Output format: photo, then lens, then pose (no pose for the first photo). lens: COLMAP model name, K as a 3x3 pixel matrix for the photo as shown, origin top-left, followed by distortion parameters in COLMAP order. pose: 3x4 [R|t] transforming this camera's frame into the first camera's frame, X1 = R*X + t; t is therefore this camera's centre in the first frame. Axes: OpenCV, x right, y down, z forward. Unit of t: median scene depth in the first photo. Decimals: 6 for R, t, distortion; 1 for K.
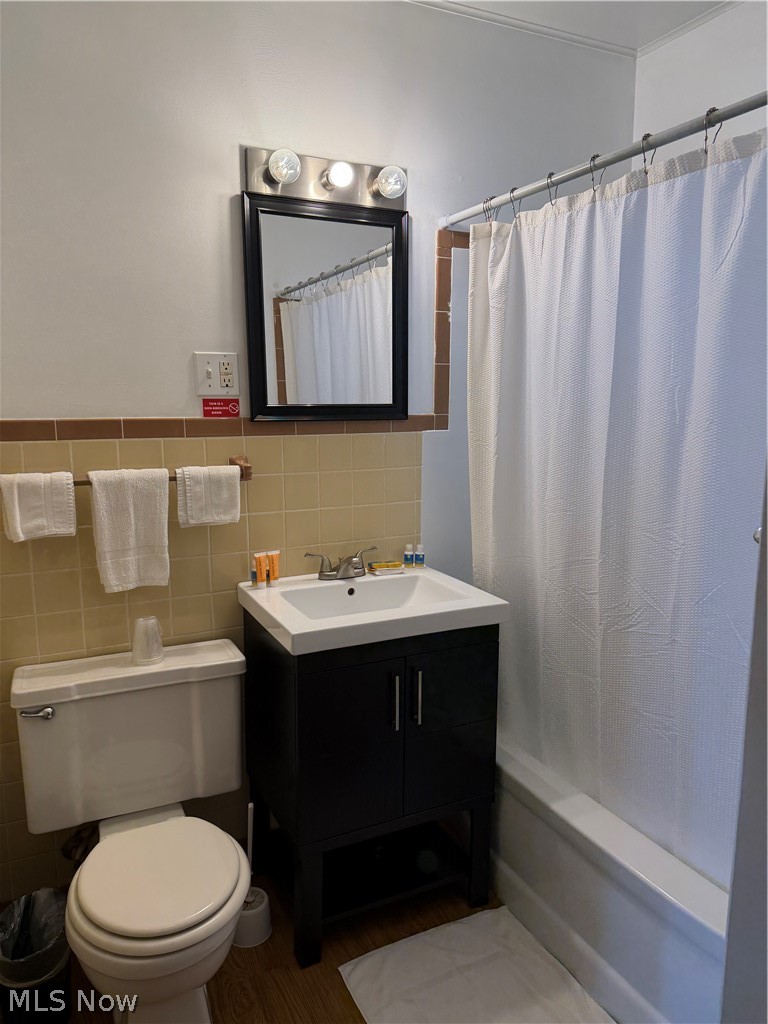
lens RADIAL K [[721.1, 0, 384.0], [0, 721.1, 512.0], [0, 0, 1]] dist [-0.190650, -0.000409]
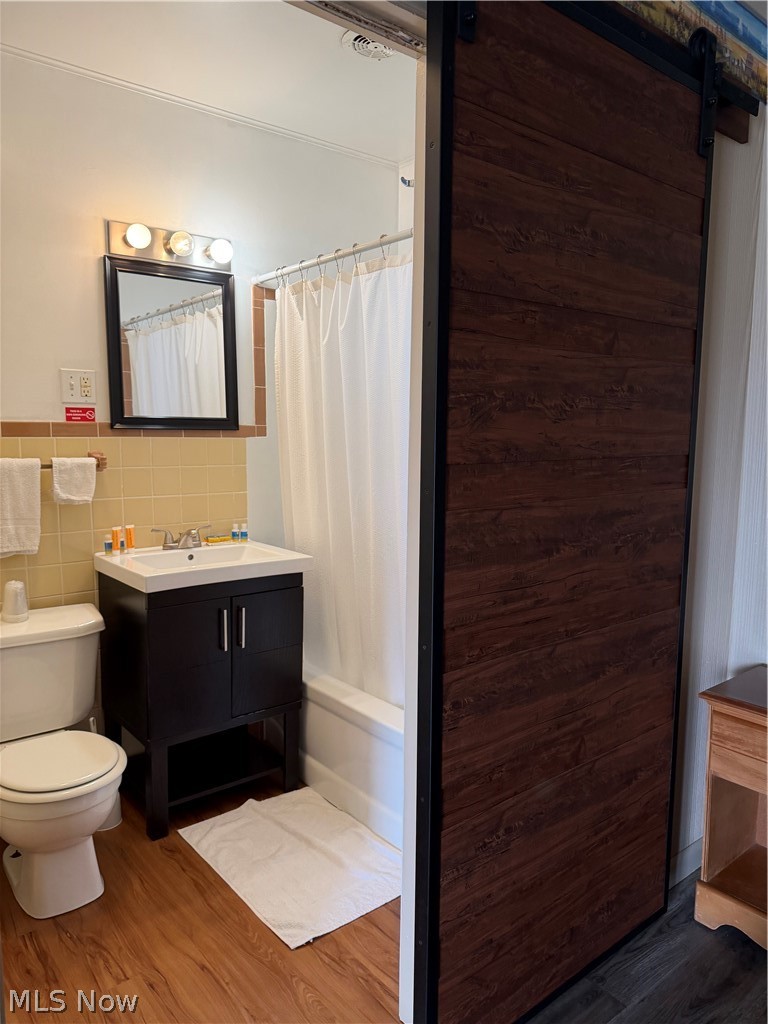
lens RADIAL K [[721.6, 0, 388.8], [0, 721.6, 507.6], [0, 0, 1]] dist [0.284693, 0.000050]
pose [[0.968605, -0.004814, 0.248559, -0.032520], [0.009181, 0.999823, -0.016414, 0.050687], [-0.248436, 0.018180, 0.968478, -0.450924]]
